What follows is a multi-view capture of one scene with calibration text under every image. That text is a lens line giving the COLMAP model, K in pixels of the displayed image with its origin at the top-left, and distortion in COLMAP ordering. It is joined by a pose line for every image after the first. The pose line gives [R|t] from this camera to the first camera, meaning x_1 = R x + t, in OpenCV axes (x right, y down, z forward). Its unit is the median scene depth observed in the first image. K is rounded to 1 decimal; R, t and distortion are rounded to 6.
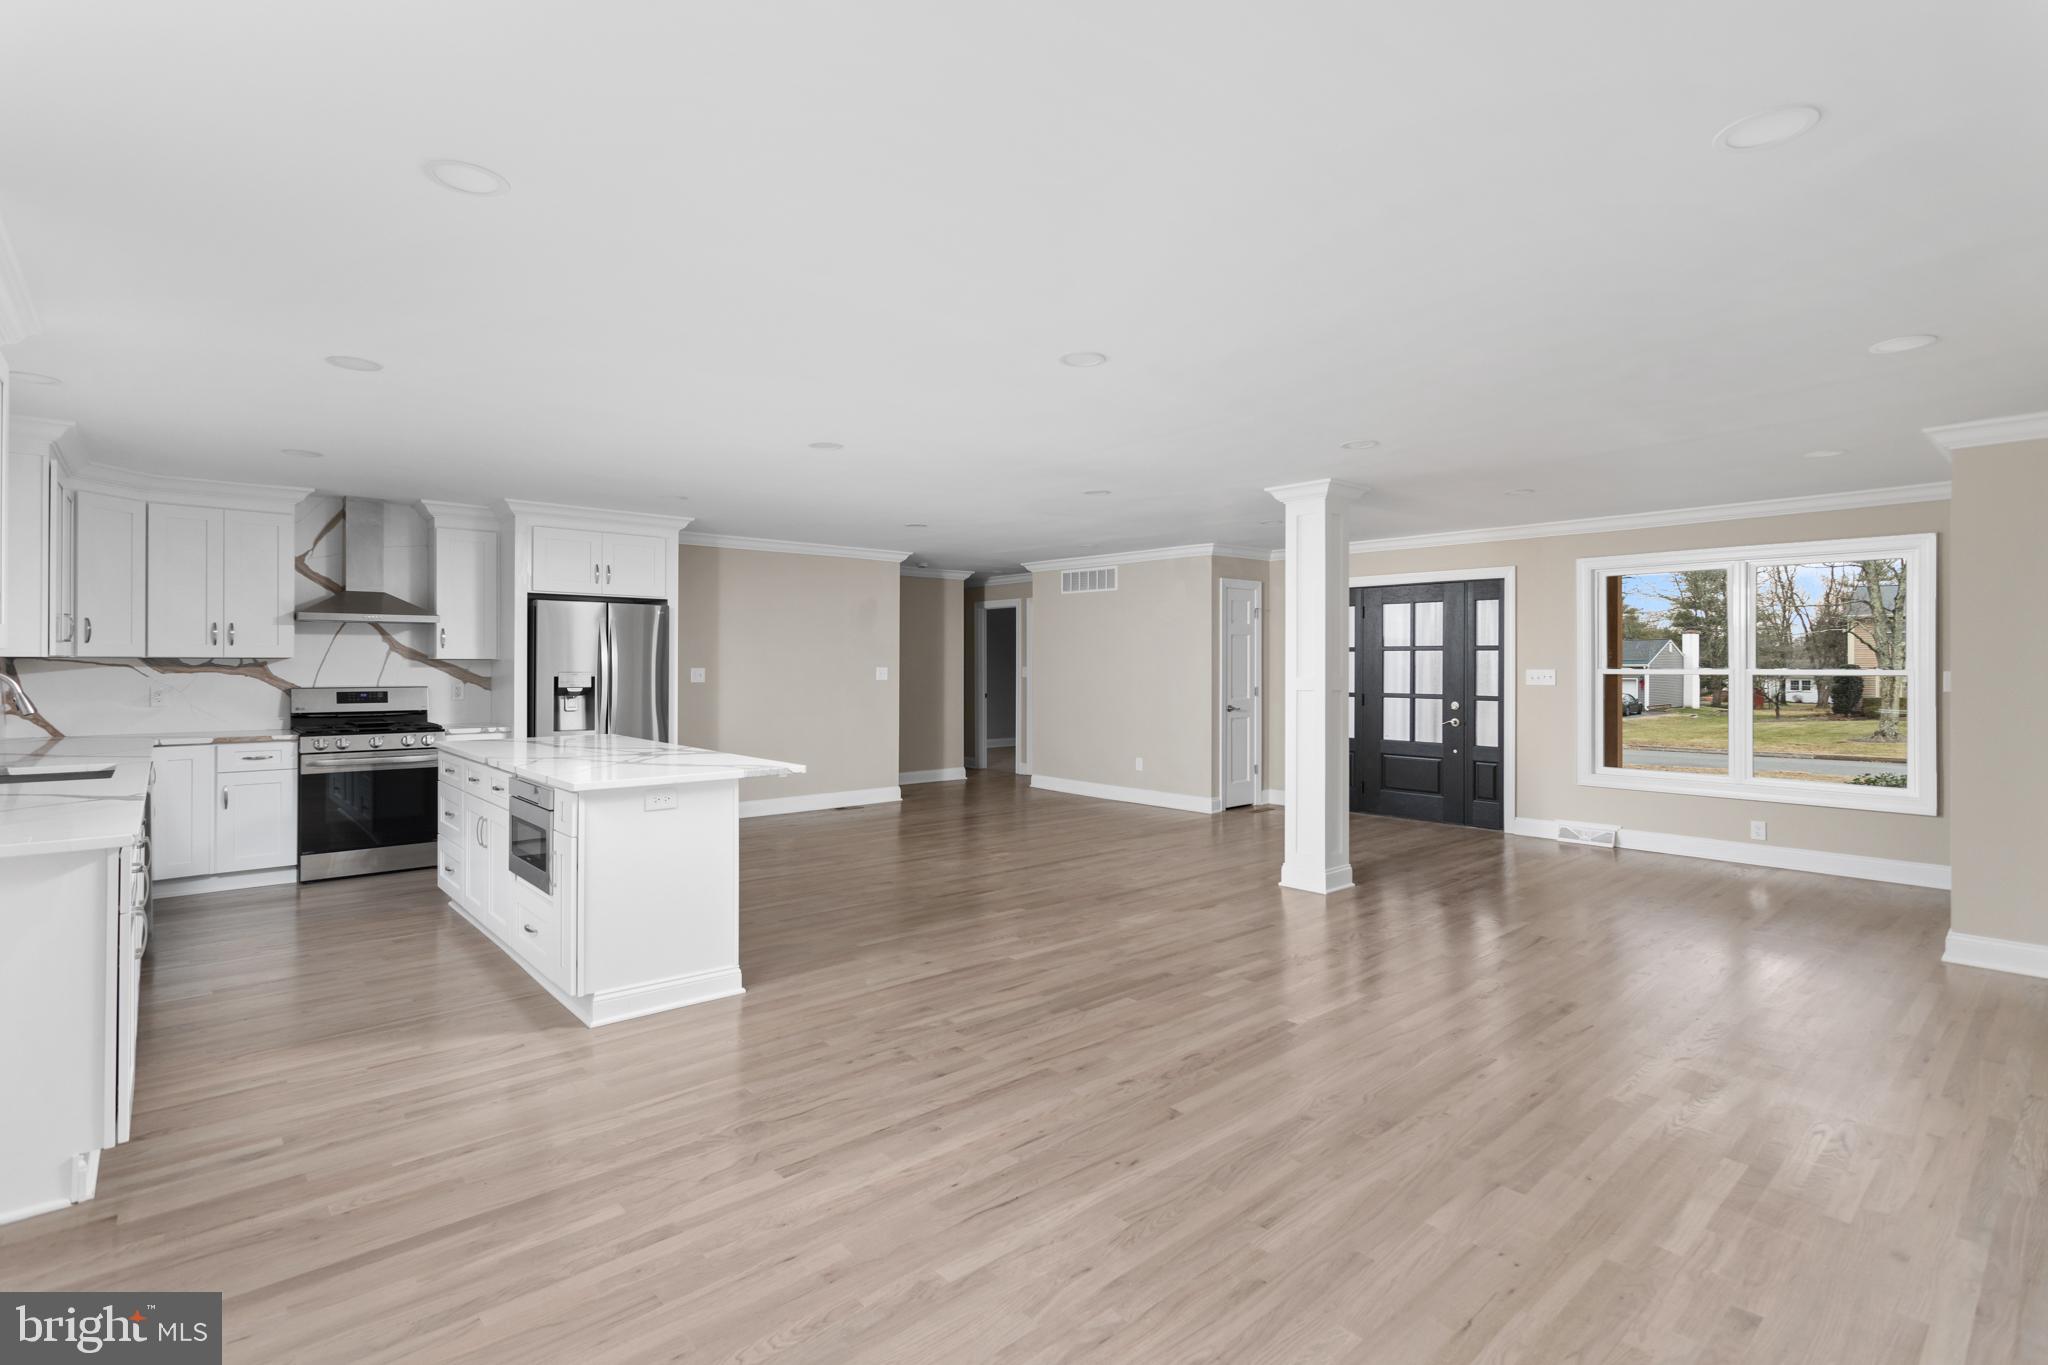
lens RADIAL K [[977.7, 0, 1028.3], [0, 977.7, 668.5], [0, 0, 1]] dist [0.001873, 0.000349]
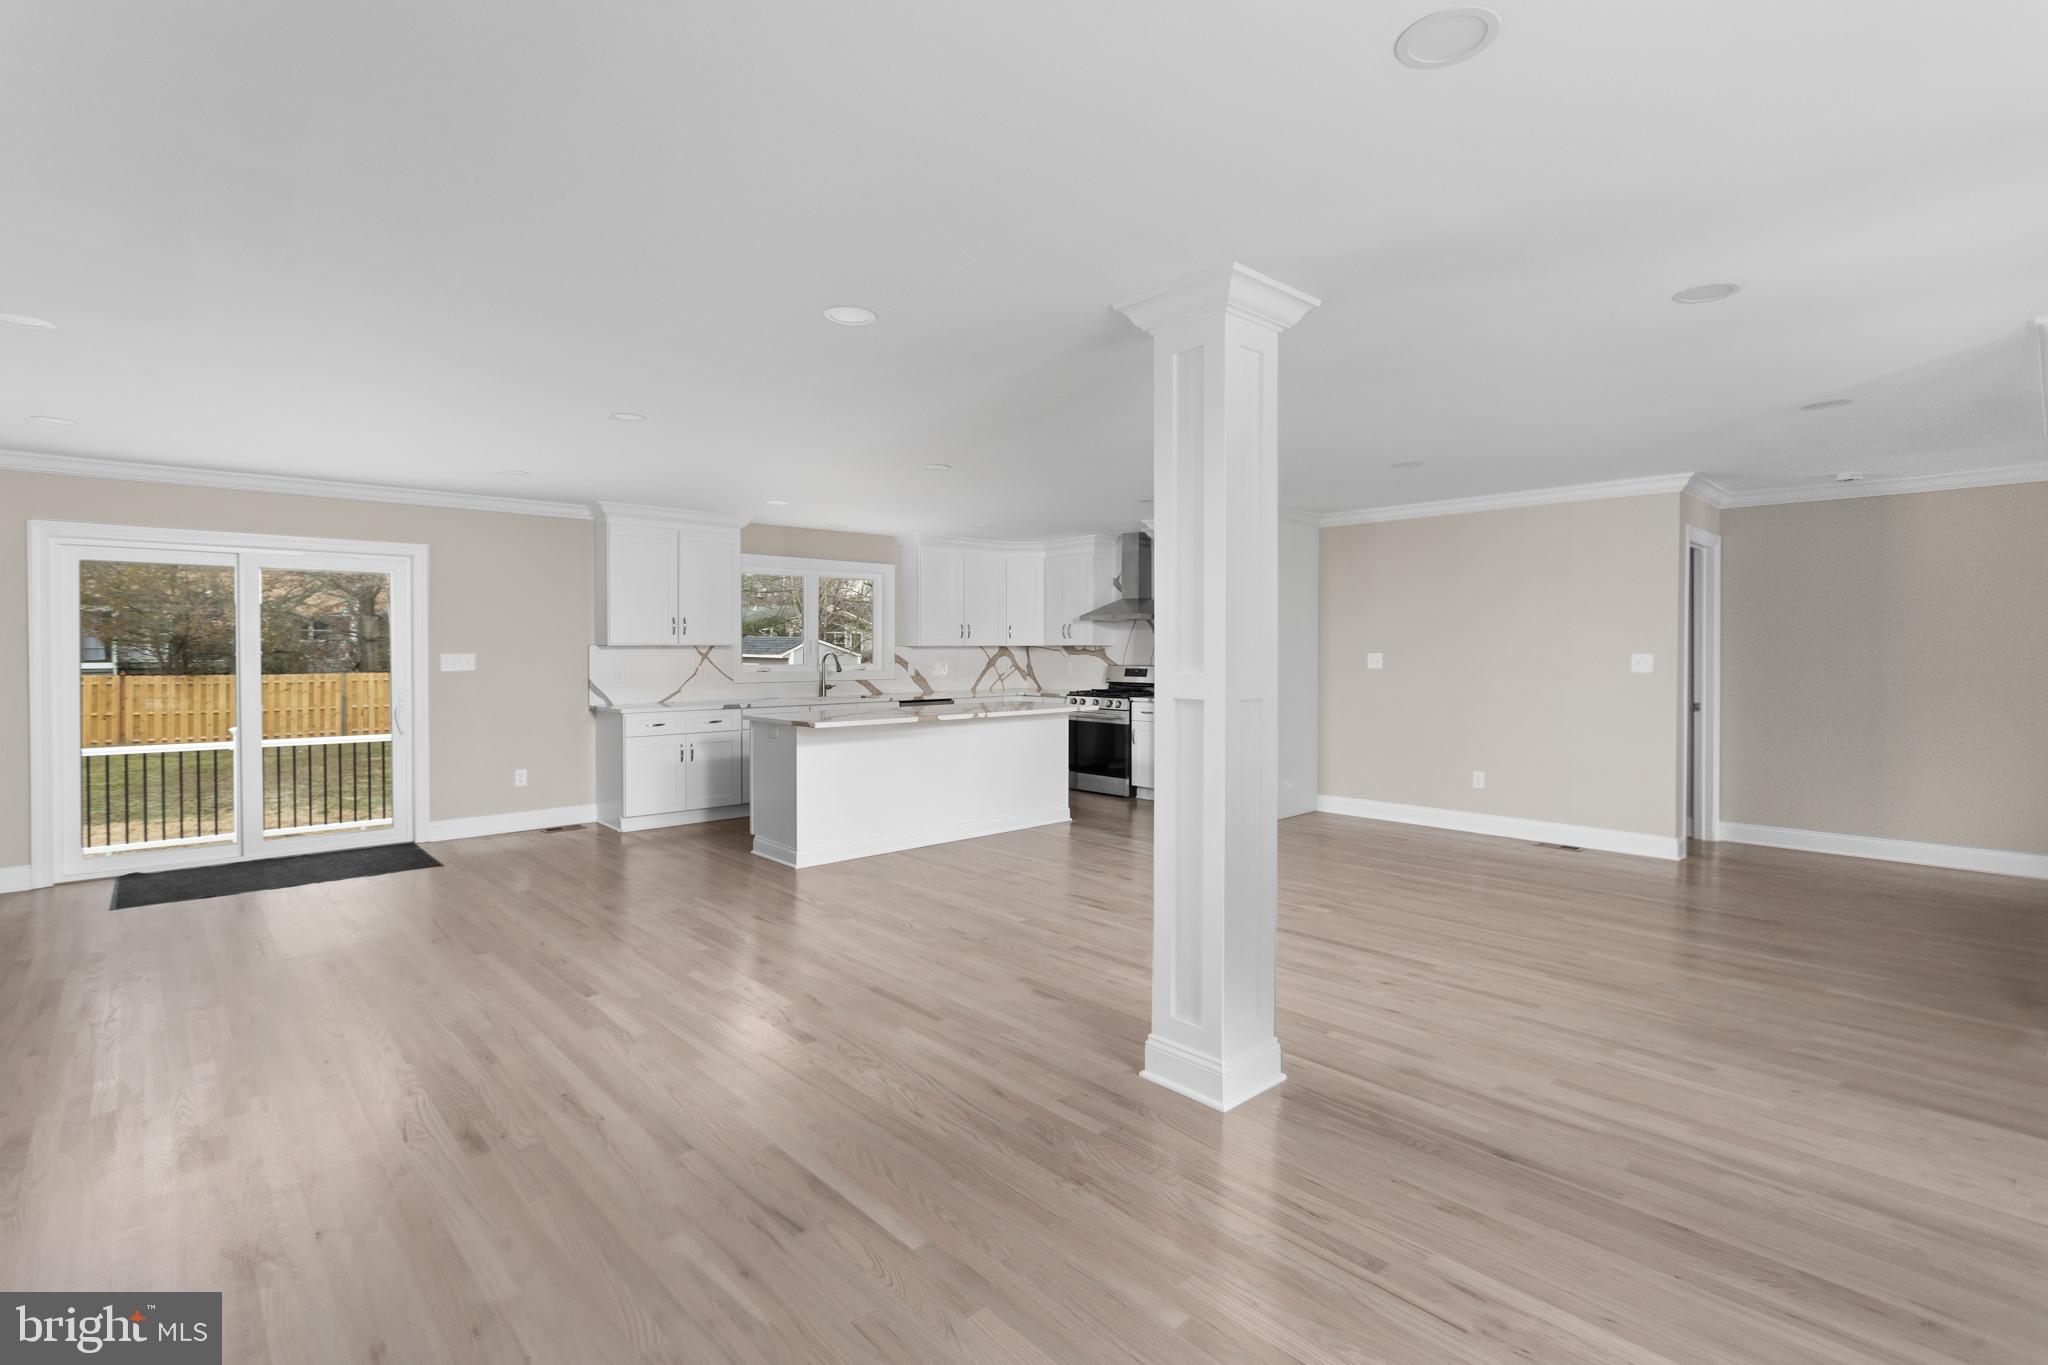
lens RADIAL K [[977.7, 0, 1019.1], [0, 977.7, 668.0], [0, 0, 1]] dist [0.001873, 0.000349]
pose [[0.017407, 0.017709, -0.999692, 0.601933], [-0.004595, 0.999834, 0.017632, -0.001494], [0.999838, 0.004287, 0.017485, 0.659511]]
